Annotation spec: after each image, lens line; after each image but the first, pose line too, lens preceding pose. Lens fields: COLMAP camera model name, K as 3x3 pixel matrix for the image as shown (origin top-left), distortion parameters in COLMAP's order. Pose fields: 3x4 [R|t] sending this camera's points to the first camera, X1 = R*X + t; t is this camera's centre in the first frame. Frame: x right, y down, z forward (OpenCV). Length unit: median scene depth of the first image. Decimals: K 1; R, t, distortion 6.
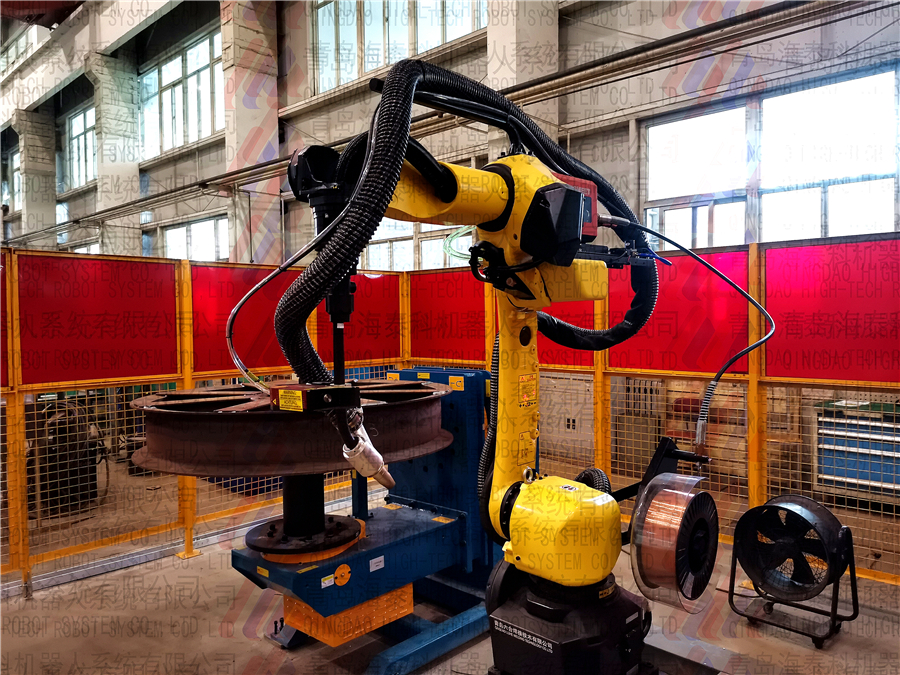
lens RADIAL K [[677.2, 0, 466.0], [0, 677.2, 340.6], [0, 0, 1]] dist [0.060915, -0.000608]
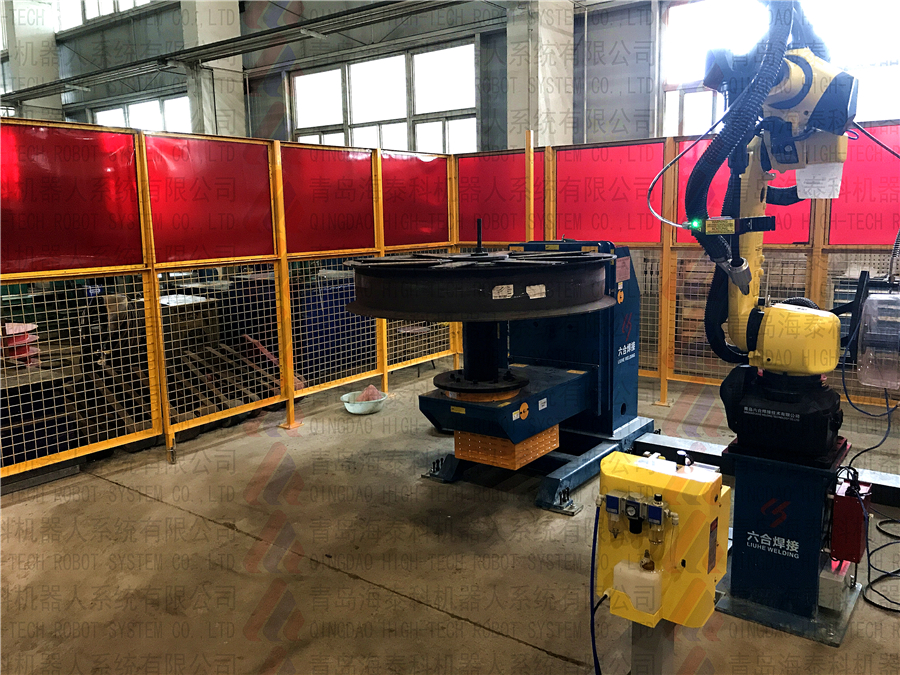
lens RADIAL K [[743.4, 0, 450.0], [0, 743.4, 337.5], [0, 0, 1]] dist [0.015488, -0.002415]
pose [[0.994338, -0.026652, 0.102868, -0.320253], [0.012997, 0.991271, 0.131194, 0.033220], [-0.105467, -0.129114, 0.986005, -0.176640]]
